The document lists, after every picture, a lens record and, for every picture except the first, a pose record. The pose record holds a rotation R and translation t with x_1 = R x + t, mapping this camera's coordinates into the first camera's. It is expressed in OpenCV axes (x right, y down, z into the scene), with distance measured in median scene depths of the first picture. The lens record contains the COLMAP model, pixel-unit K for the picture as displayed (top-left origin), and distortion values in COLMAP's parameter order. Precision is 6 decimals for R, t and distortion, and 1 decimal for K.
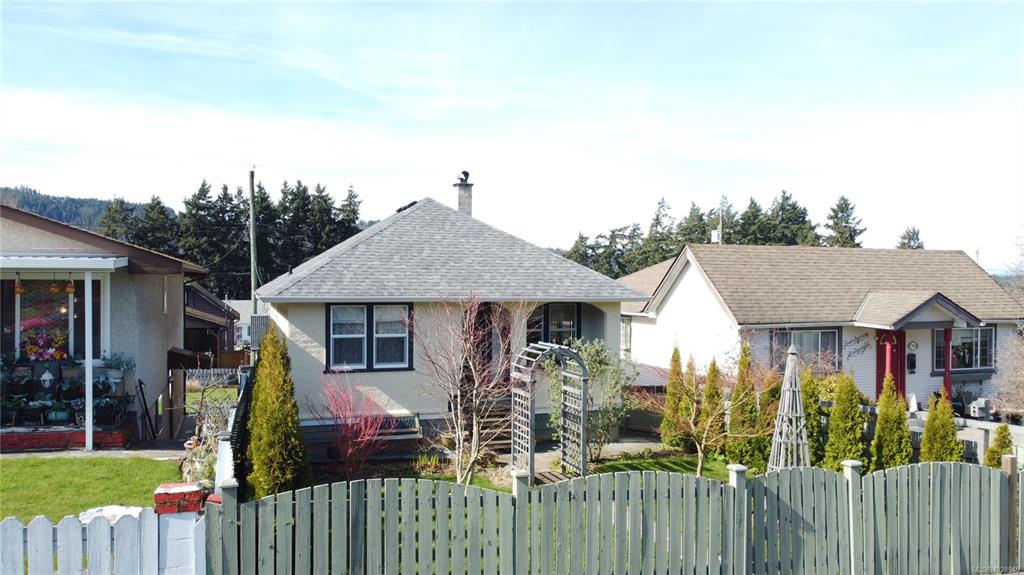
lens RADIAL K [[774.2, 0, 513.1], [0, 774.2, 285.3], [0, 0, 1]] dist [0.000133, -0.005964]
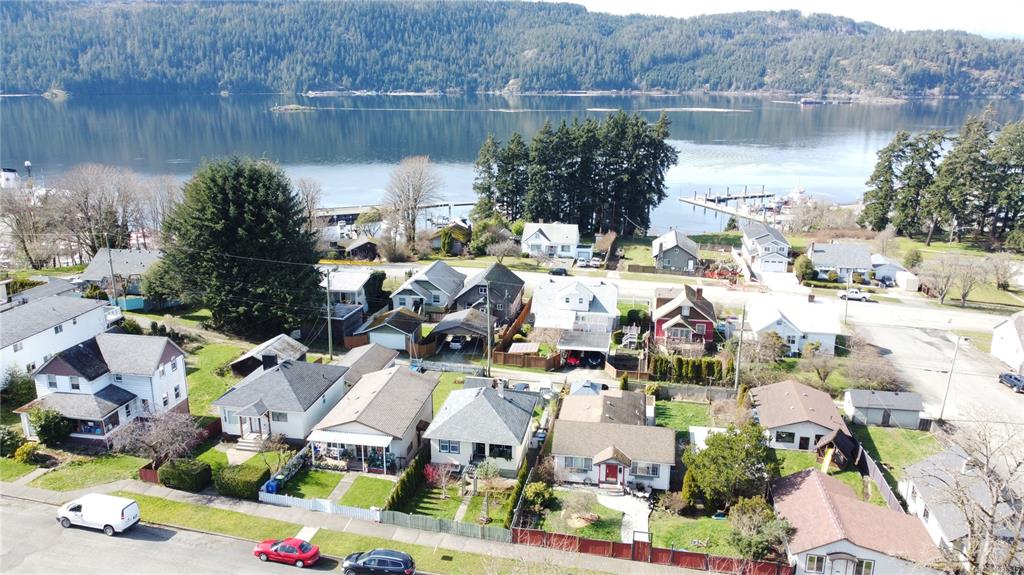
lens RADIAL K [[774.2, 0, 511.8], [0, 774.2, 287.9], [0, 0, 1]] dist [0.000133, -0.005964]
pose [[0.873576, 0.131877, -0.468479, 1.613154], [-0.002049, 0.963577, 0.267425, -1.544184], [0.486683, -0.232656, 0.842028, -1.772486]]
